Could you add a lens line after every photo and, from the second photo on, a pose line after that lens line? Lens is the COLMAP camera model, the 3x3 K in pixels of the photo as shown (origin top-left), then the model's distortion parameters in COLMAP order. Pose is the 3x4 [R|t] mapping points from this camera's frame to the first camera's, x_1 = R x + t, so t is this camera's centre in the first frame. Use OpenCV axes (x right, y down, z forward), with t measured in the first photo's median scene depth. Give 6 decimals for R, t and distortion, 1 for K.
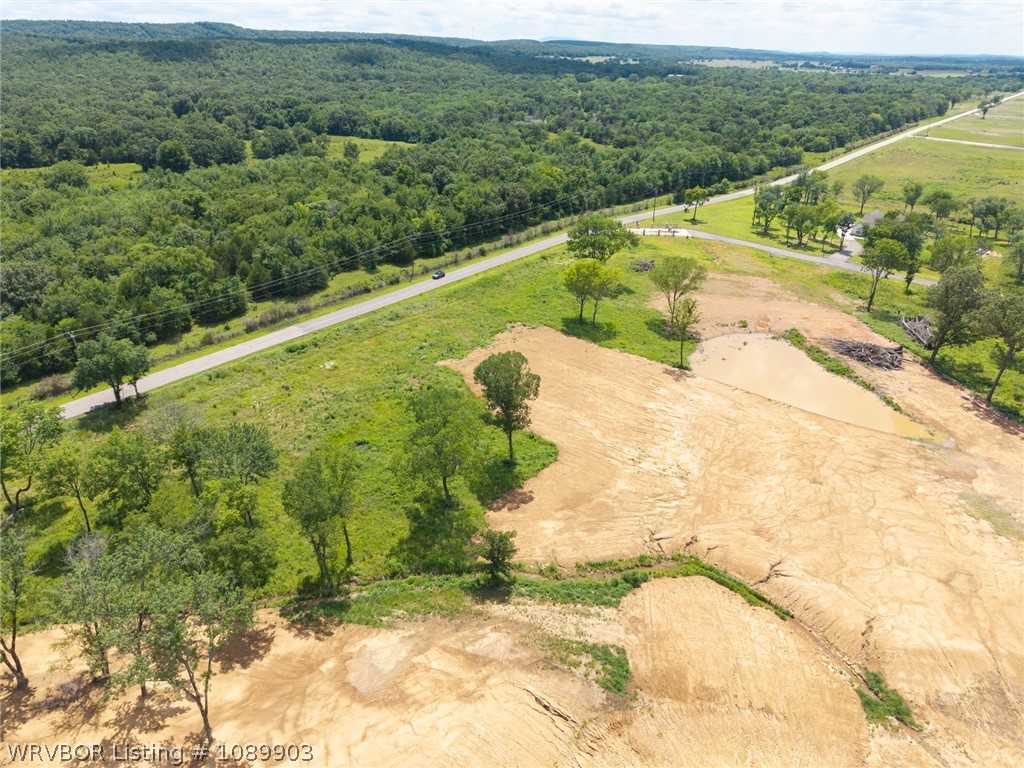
lens RADIAL K [[688.3, 0, 513.4], [0, 688.3, 391.1], [0, 0, 1]] dist [0.060054, -0.080240]
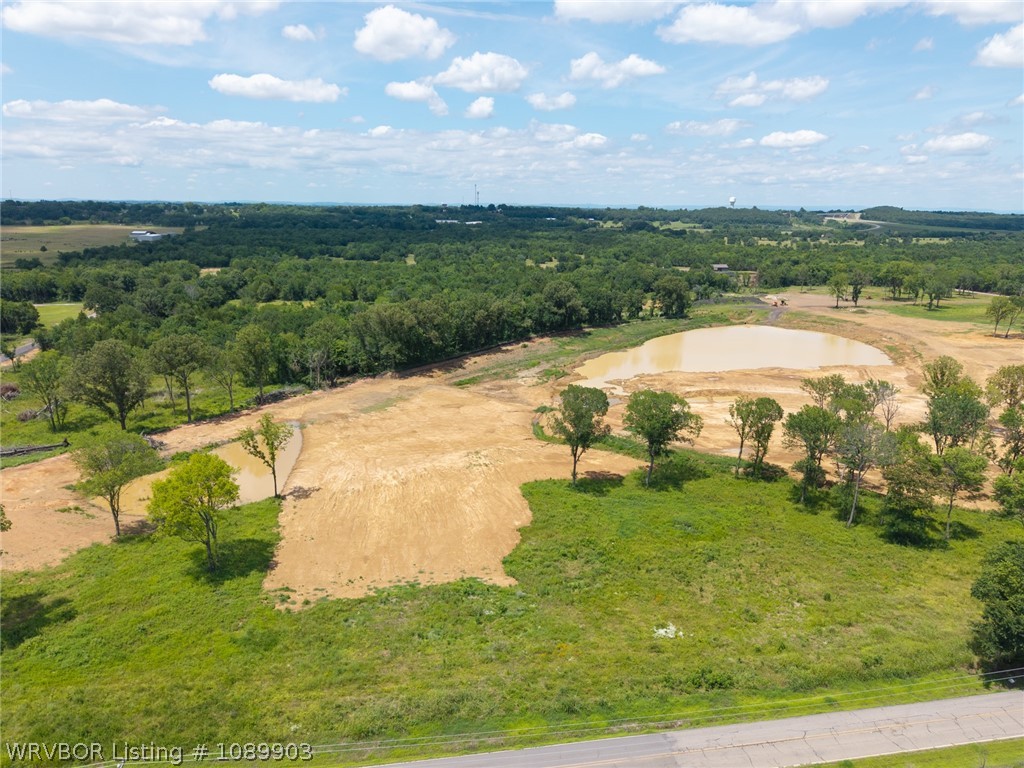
lens RADIAL K [[731.2, 0, 511.1], [0, 731.2, 400.6], [0, 0, 1]] dist [0.020352, -0.018727]
pose [[-0.762683, -0.184867, 0.619790, -0.480388], [0.270545, 0.779226, 0.565342, -0.532971], [-0.587469, 0.598858, -0.544288, 1.214491]]
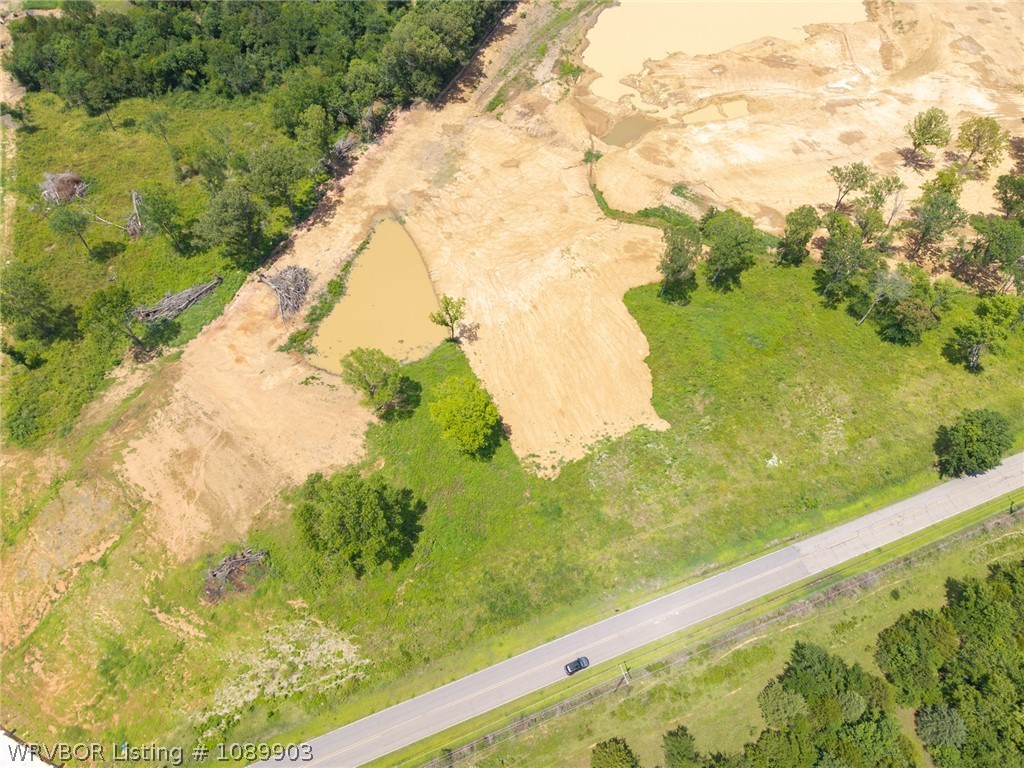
lens RADIAL K [[690.5, 0, 512.0], [0, 690.5, 384.0], [0, 0, 1]] dist [0.032986, -0.033193]
pose [[-0.868880, -0.417153, 0.266515, -0.151782], [0.187889, 0.220190, 0.957191, -1.017355], [-0.457979, 0.881759, -0.112941, 1.113761]]
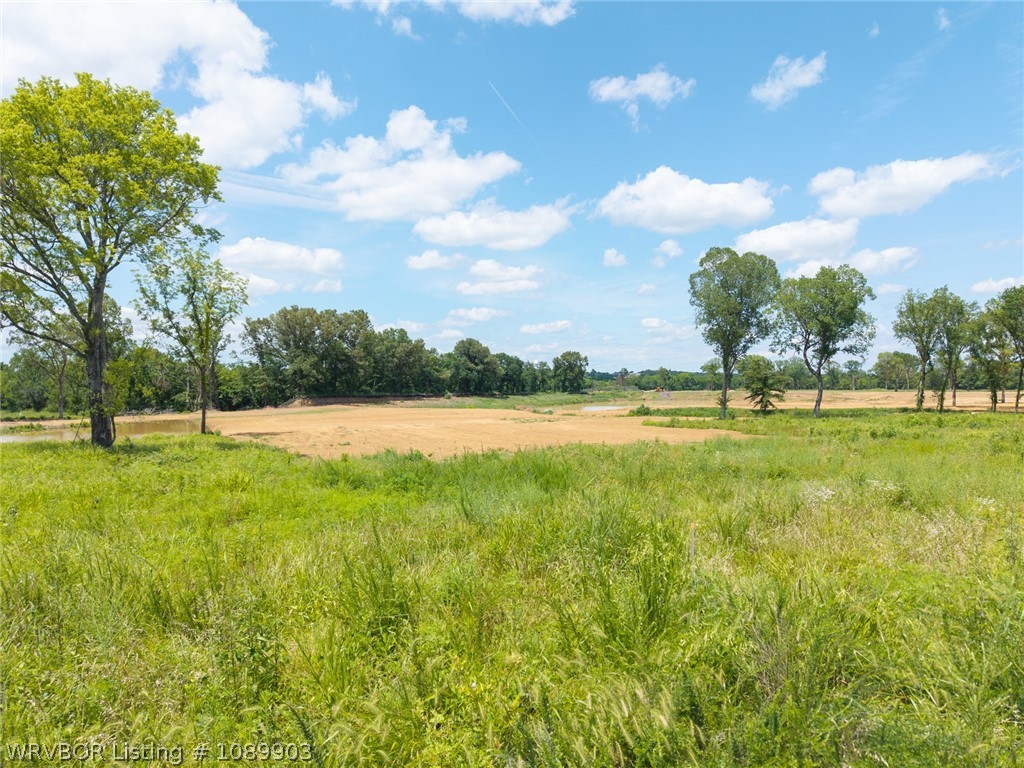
lens RADIAL K [[674.7, 0, 511.1], [0, 674.7, 391.4], [0, 0, 1]] dist [0.076380, -0.114420]
pose [[-0.907510, -0.016585, 0.419704, -0.065669], [0.176552, 0.891601, 0.416985, -0.177507], [-0.381124, 0.452517, -0.806209, 1.198528]]
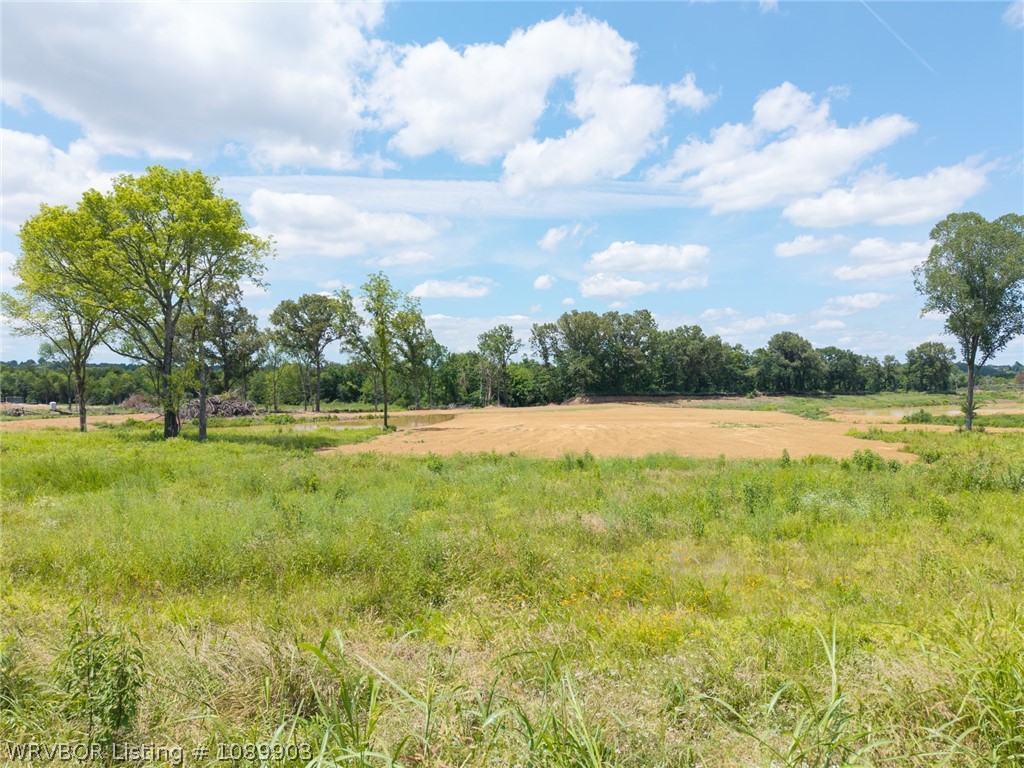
lens RADIAL K [[682.4, 0, 513.6], [0, 682.4, 391.1], [0, 0, 1]] dist [0.040103, -0.051608]
pose [[-0.572990, -0.022976, 0.819240, -0.183681], [0.358982, 0.891577, 0.276082, -0.147590], [-0.736759, 0.452285, -0.502617, 1.127632]]
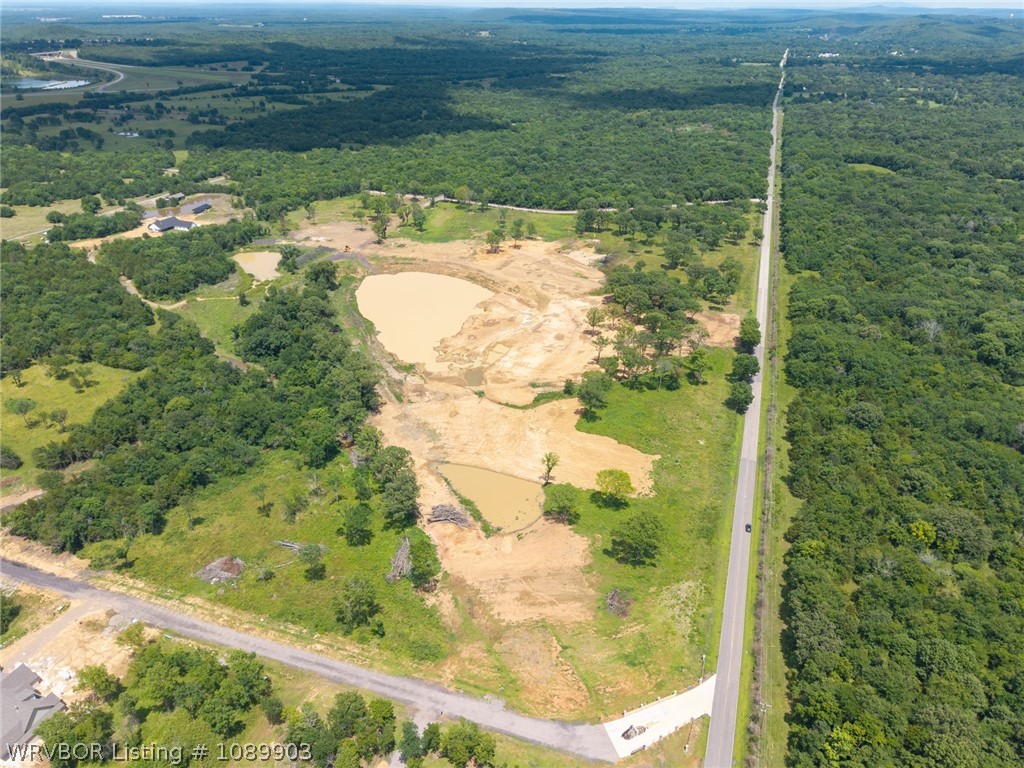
lens RADIAL K [[690.5, 0, 512.0], [0, 690.5, 384.0], [0, 0, 1]] dist [0.032986, -0.033193]
pose [[-0.945007, 0.137938, -0.296537, 0.832713], [-0.164017, 0.584554, 0.794604, -1.631830], [0.282948, 0.799543, -0.529784, 1.707495]]
